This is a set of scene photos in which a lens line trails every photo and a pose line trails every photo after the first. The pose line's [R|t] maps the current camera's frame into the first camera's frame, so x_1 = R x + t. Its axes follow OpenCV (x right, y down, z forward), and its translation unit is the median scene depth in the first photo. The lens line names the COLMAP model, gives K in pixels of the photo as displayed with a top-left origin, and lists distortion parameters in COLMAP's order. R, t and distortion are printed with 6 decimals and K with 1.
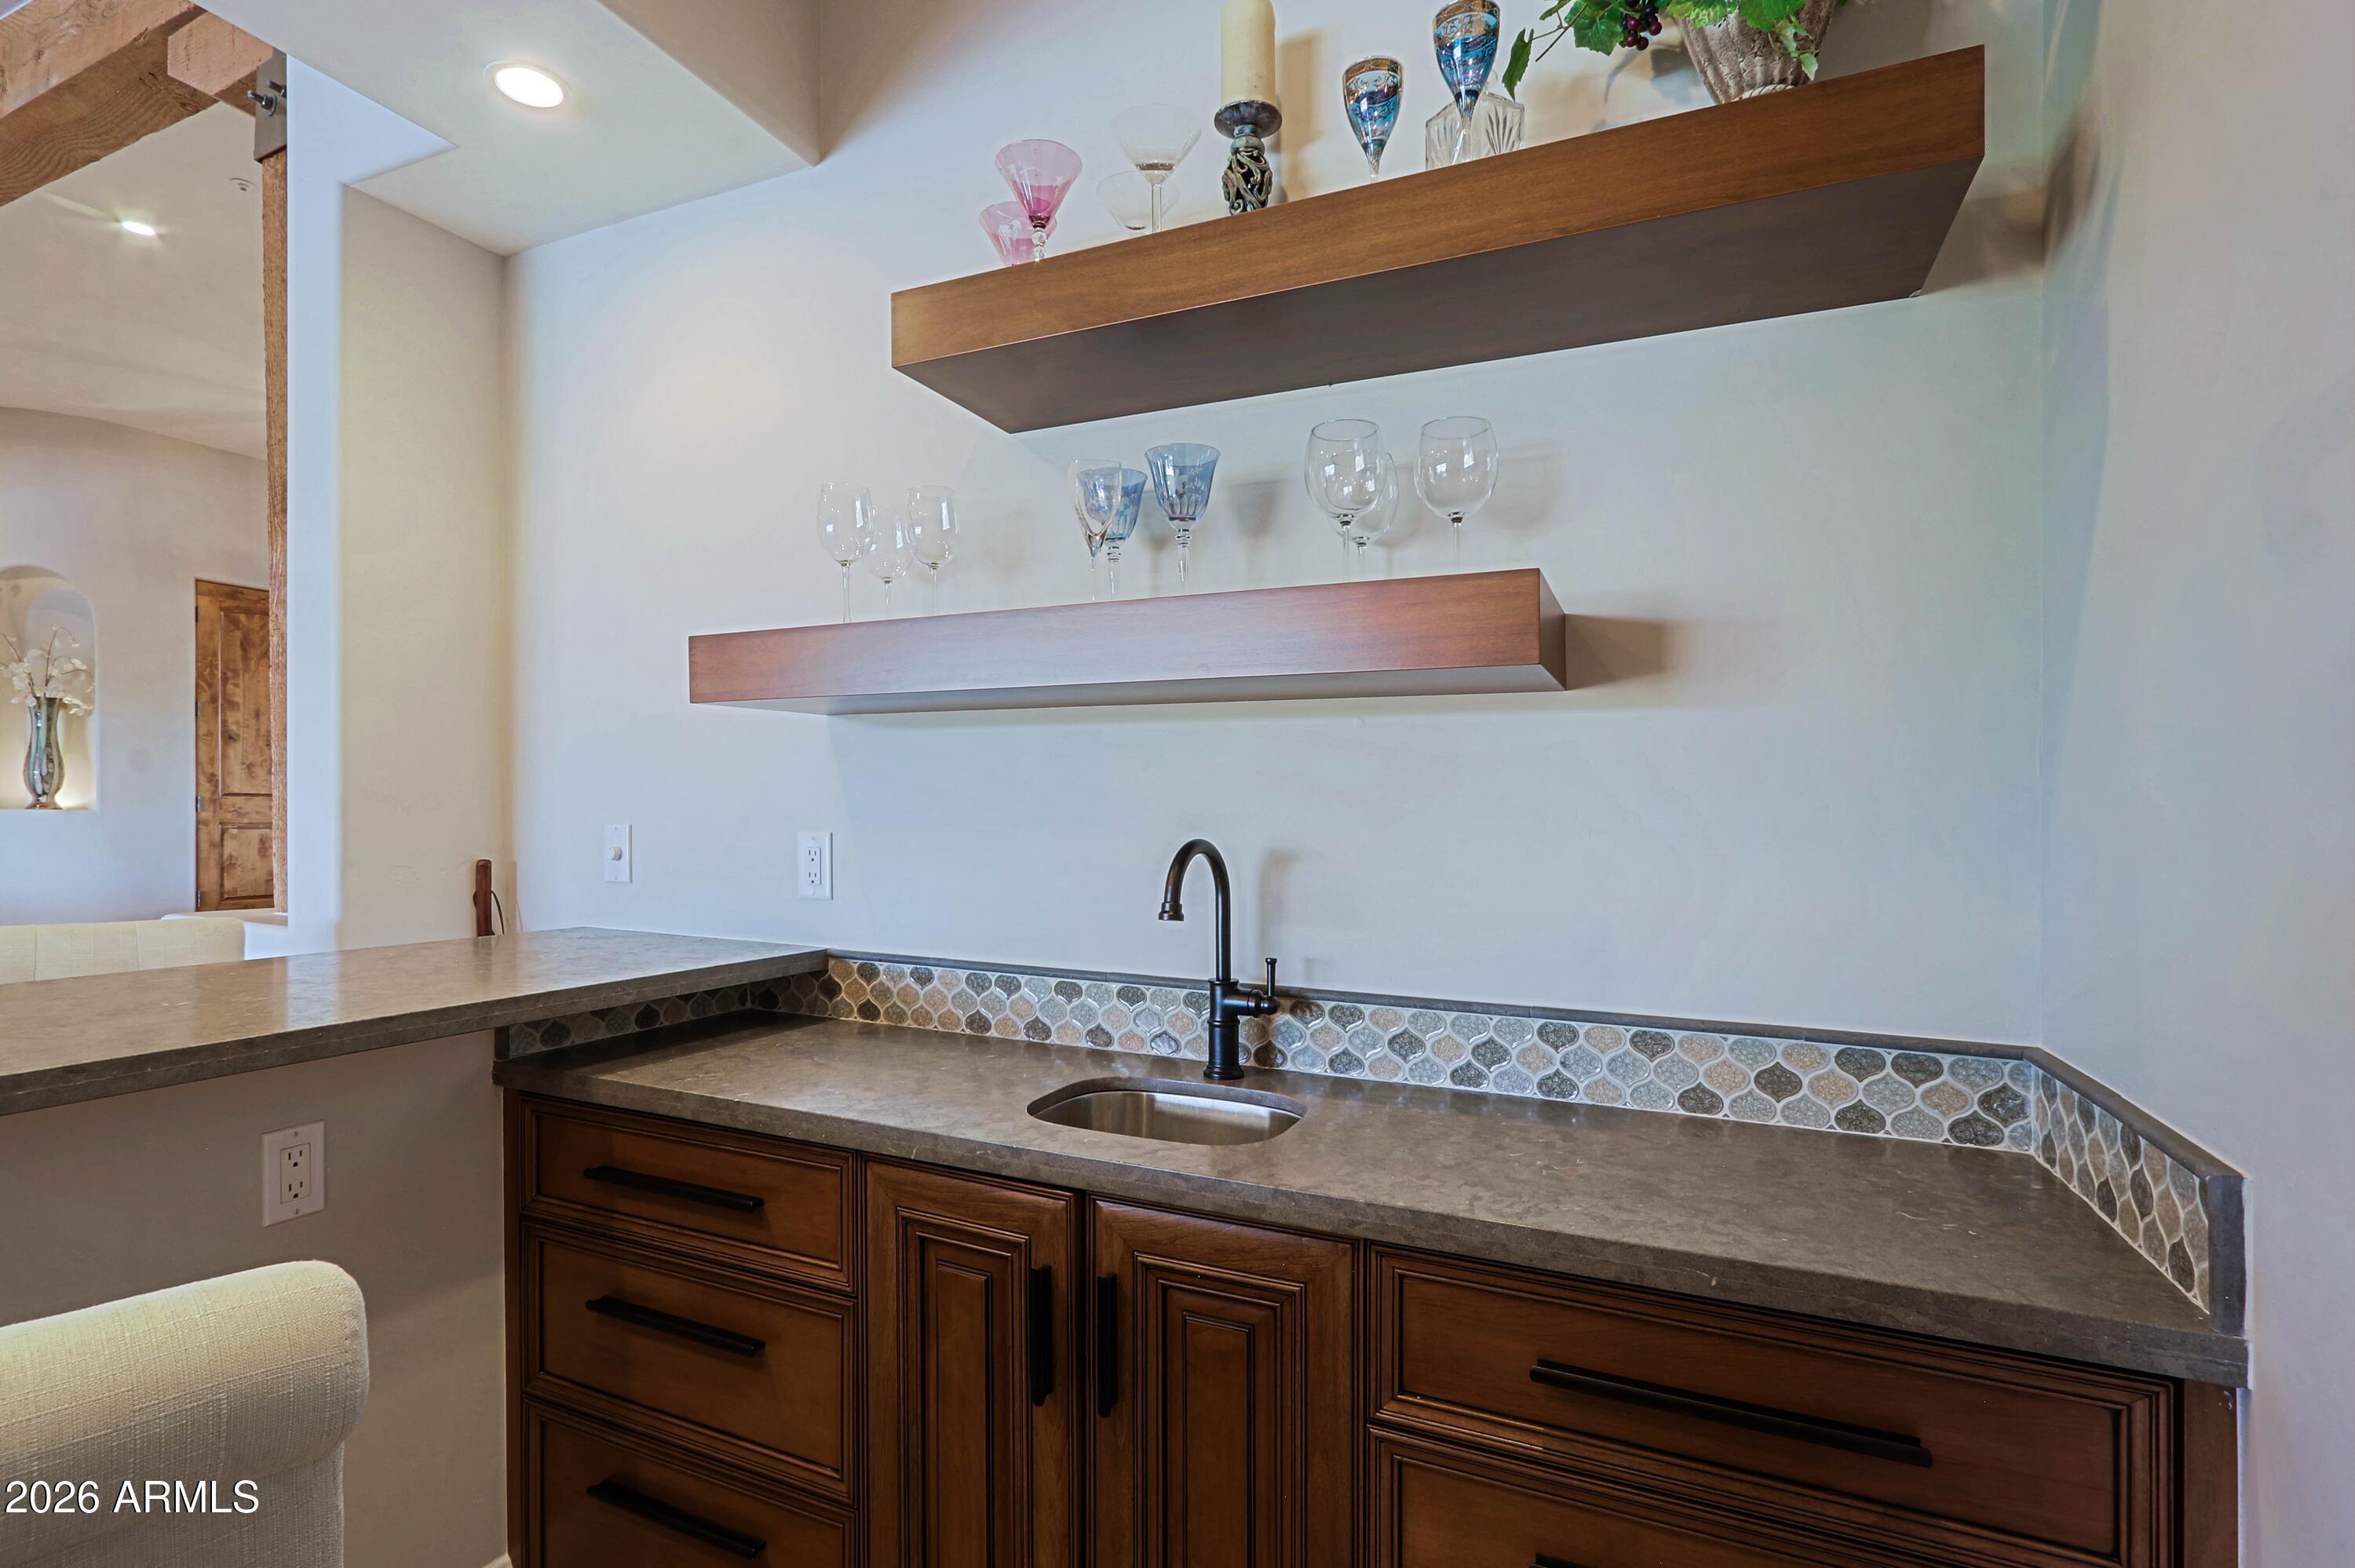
lens RADIAL K [[1123.4, 0, 1147.7], [0, 1123.4, 810.0], [0, 0, 1]] dist [-0.002354, -0.000120]
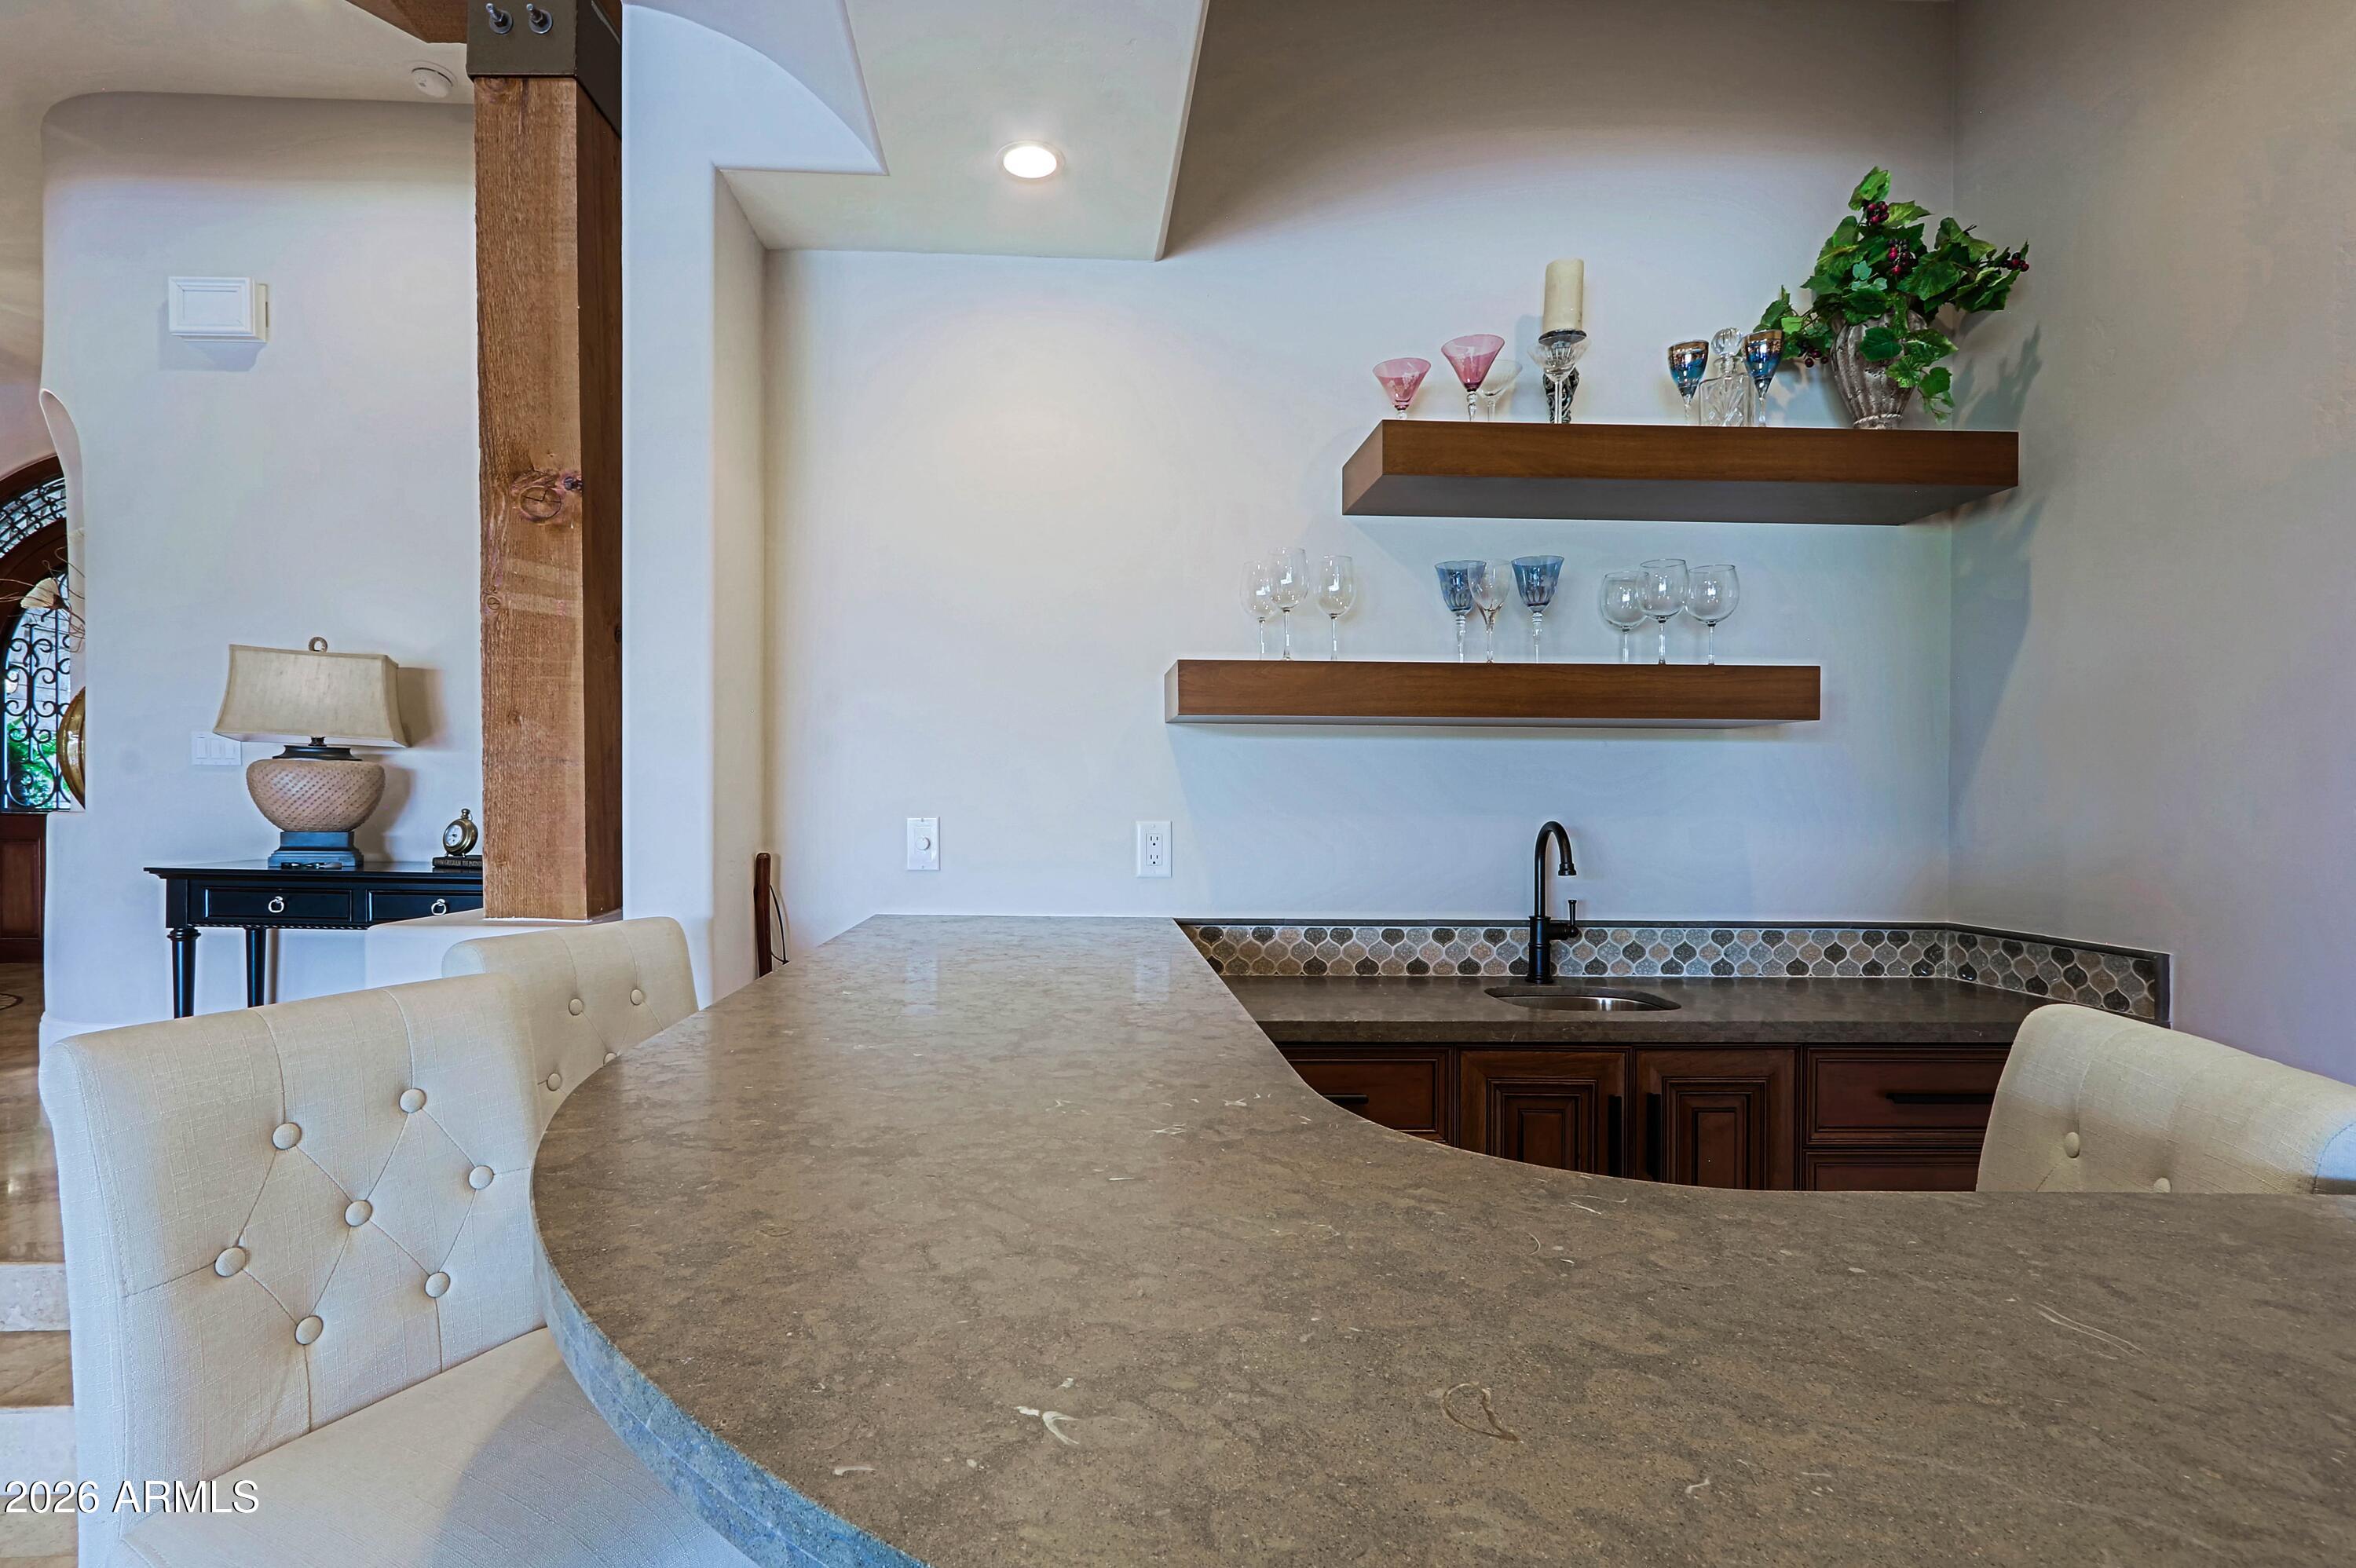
lens RADIAL K [[1123.9, 0, 1148.2], [0, 1123.9, 810.0], [0, 0, 1]] dist [-0.002354, -0.000120]
pose [[0.889603, -0.010727, 0.456609, -1.106775], [0.003181, 0.999845, 0.017292, -0.016583], [-0.456724, -0.013931, 0.889499, -0.073560]]
